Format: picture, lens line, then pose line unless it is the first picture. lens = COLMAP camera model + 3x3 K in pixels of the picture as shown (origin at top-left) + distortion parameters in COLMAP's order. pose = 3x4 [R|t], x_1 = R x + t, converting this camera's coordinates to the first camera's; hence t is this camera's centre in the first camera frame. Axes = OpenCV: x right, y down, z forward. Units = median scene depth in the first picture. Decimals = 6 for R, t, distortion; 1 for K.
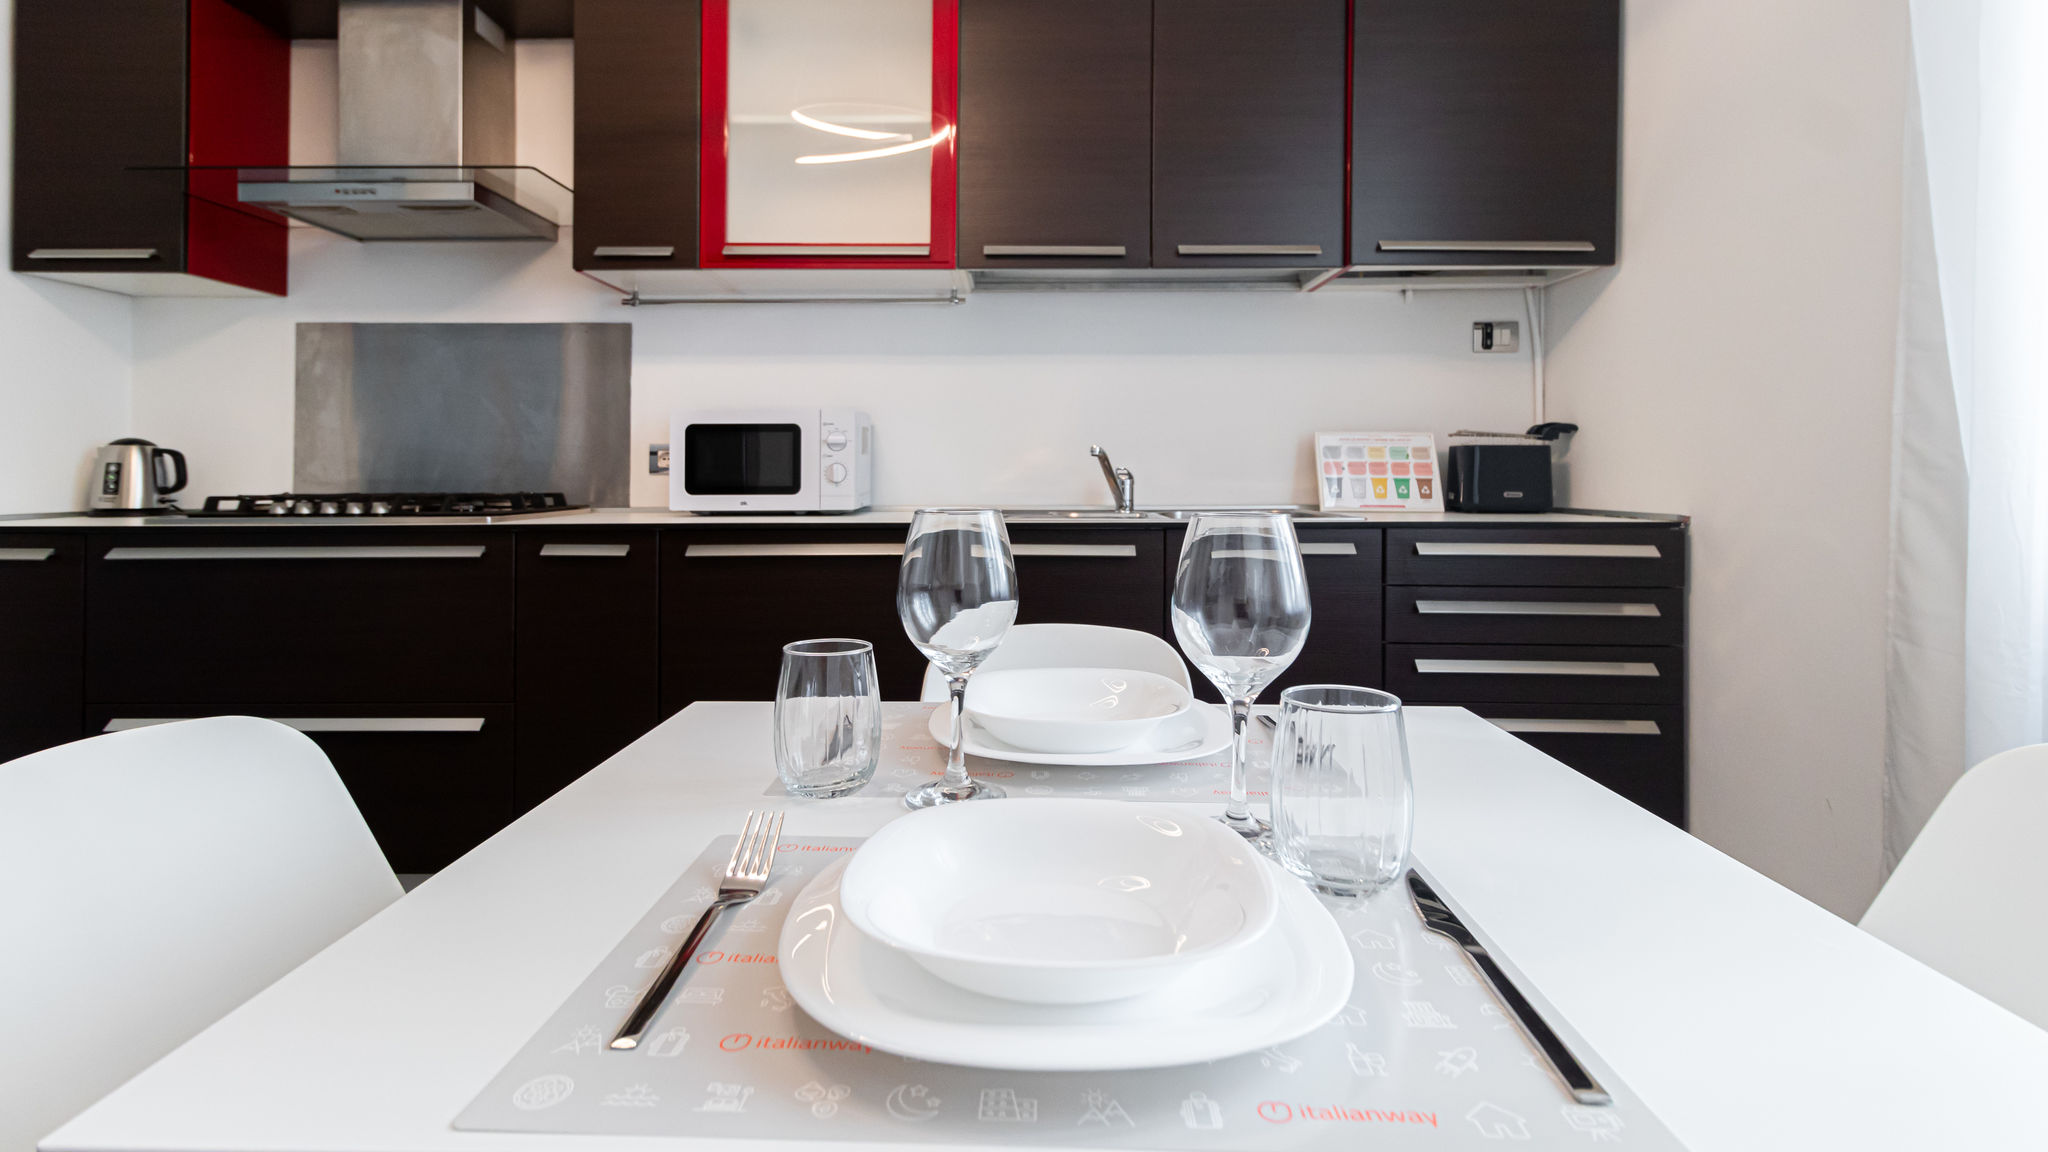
lens RADIAL K [[986.6, 0, 1016.2], [0, 986.6, 473.7], [0, 0, 1]] dist [0.012534, 0.000132]
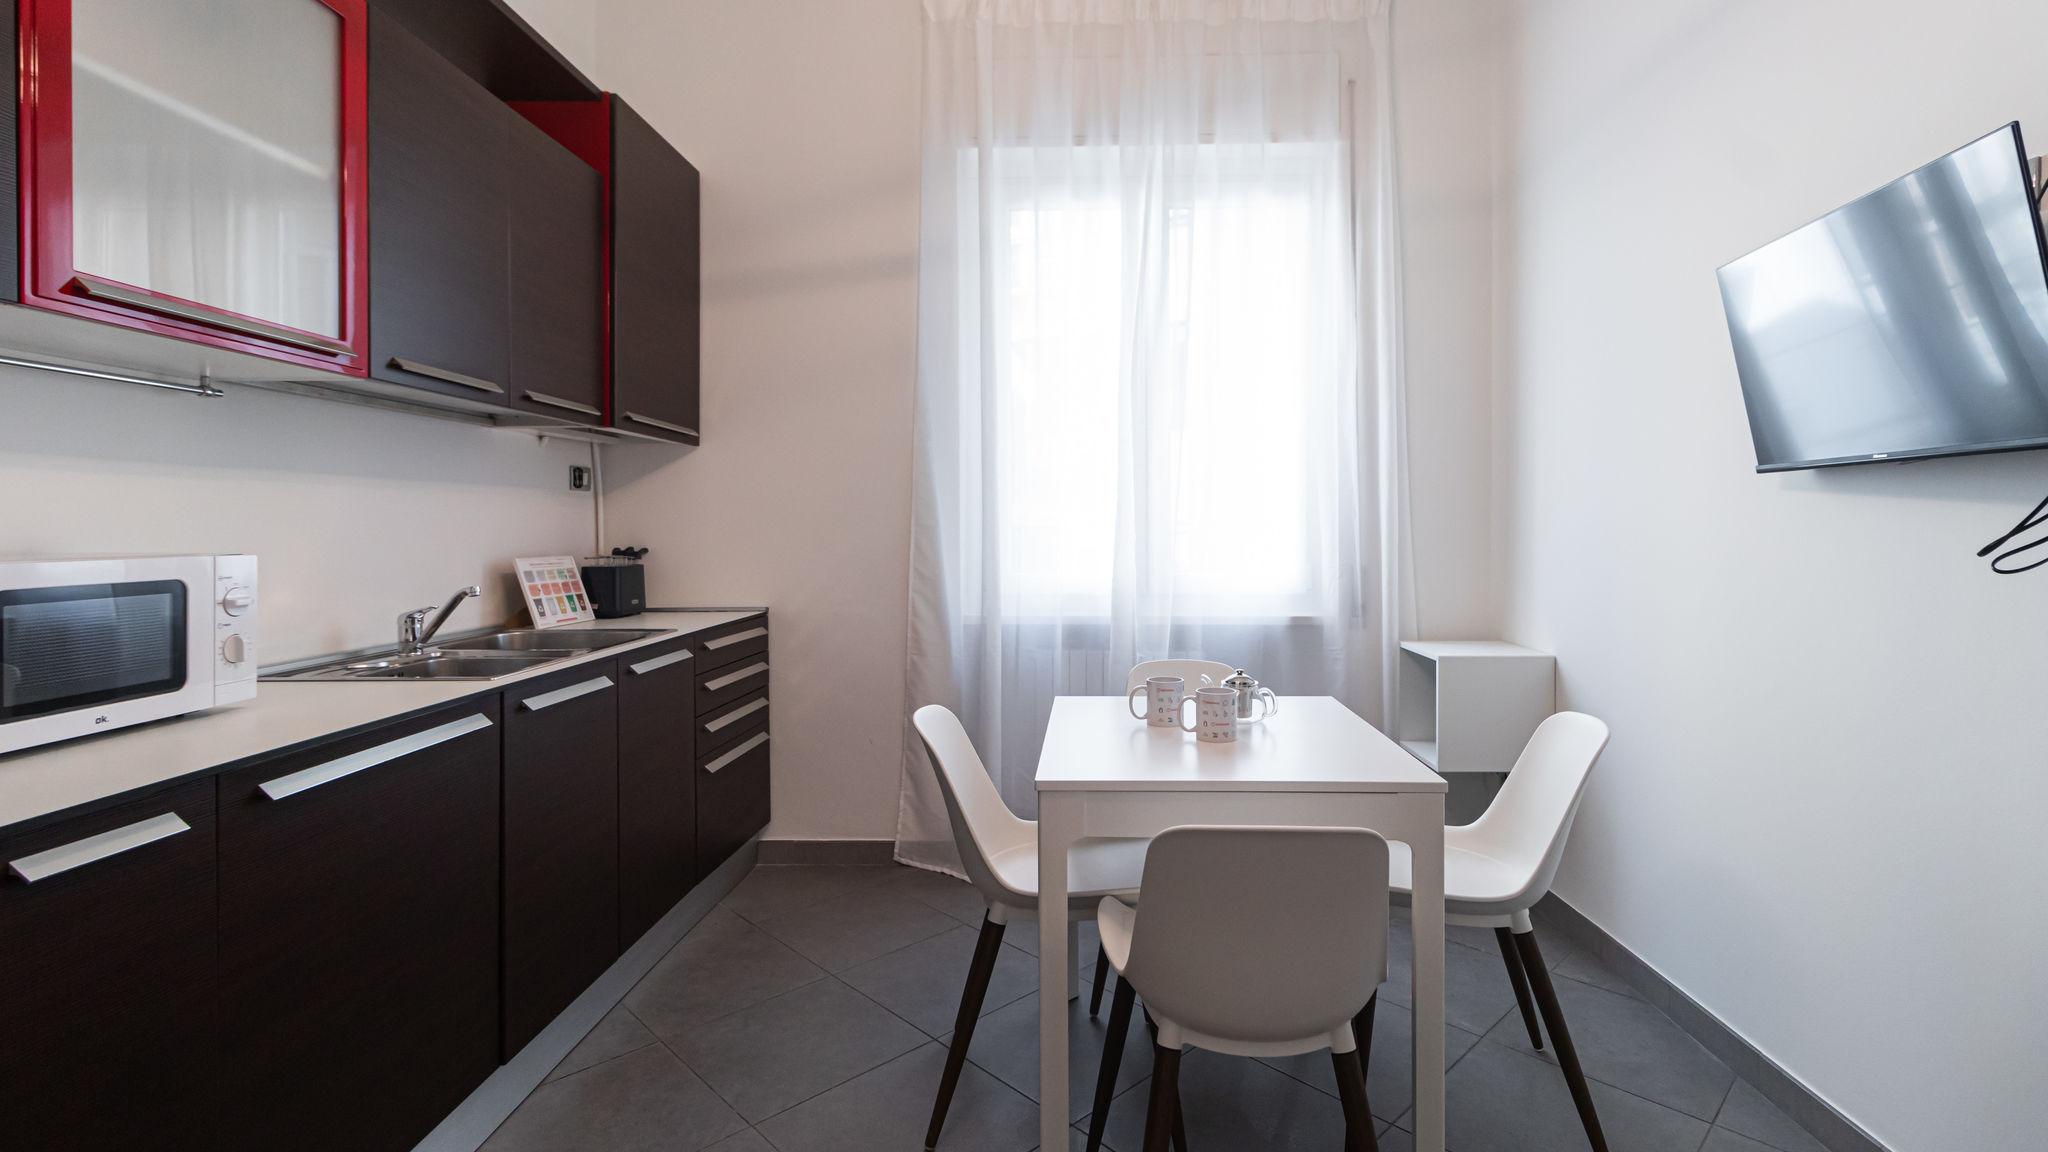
lens RADIAL K [[952.7, 0, 1075.8], [0, 952.7, 525.9], [0, 0, 1]] dist [0.003816, 0.000342]
pose [[-0.013722, 0.001278, 0.999905, -0.790199], [0.009311, 0.999956, -0.001151, -0.073597], [-0.999862, 0.009295, -0.013733, 0.394934]]
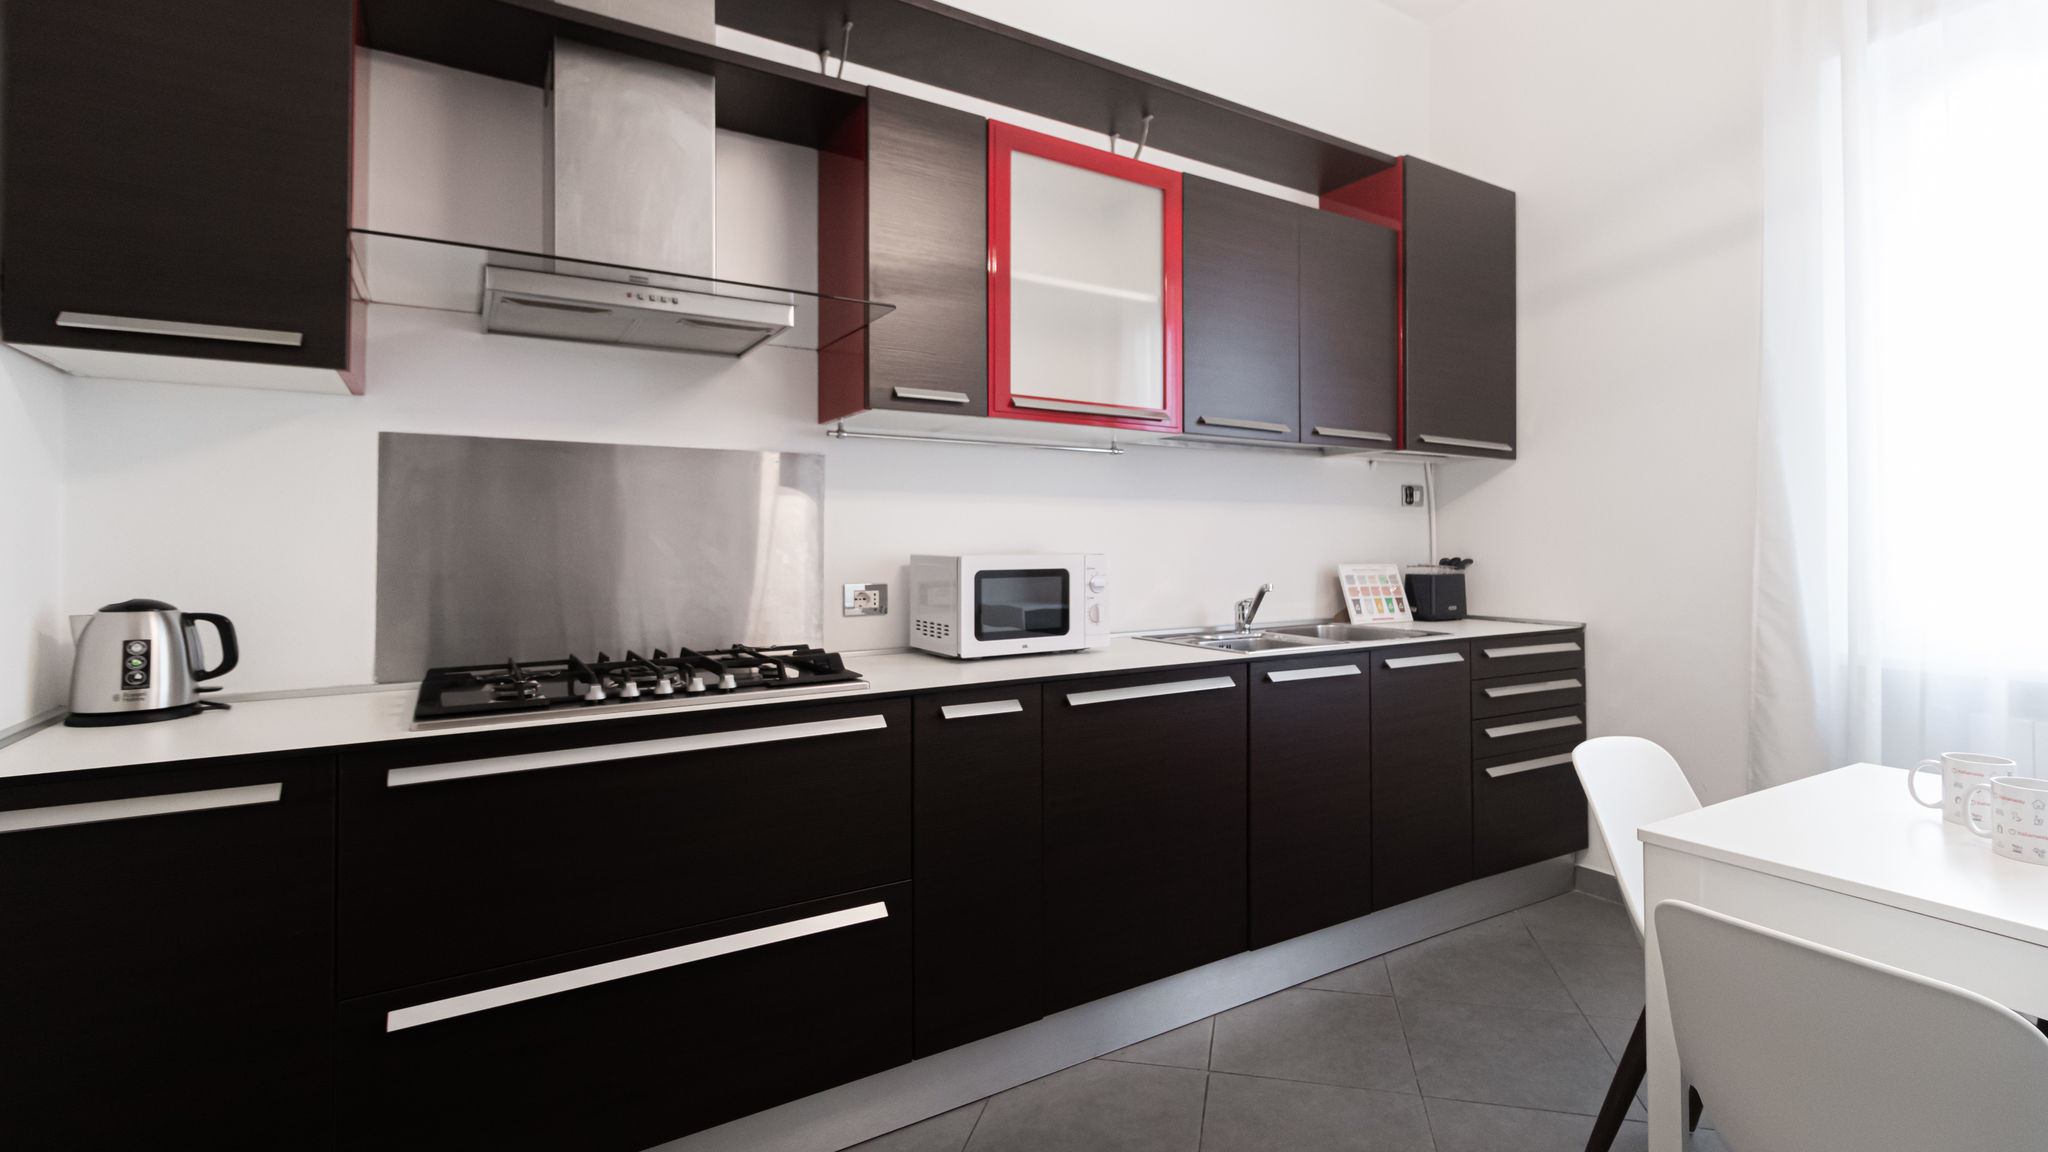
lens RADIAL K [[952.7, 0, 1075.8], [0, 952.7, 525.9], [0, 0, 1]] dist [0.003816, 0.000342]
pose [[0.827188, 0.010533, 0.561826, -0.733704], [0.002537, 0.999744, -0.022477, -0.068211], [-0.561919, 0.020018, 0.826950, 0.133424]]
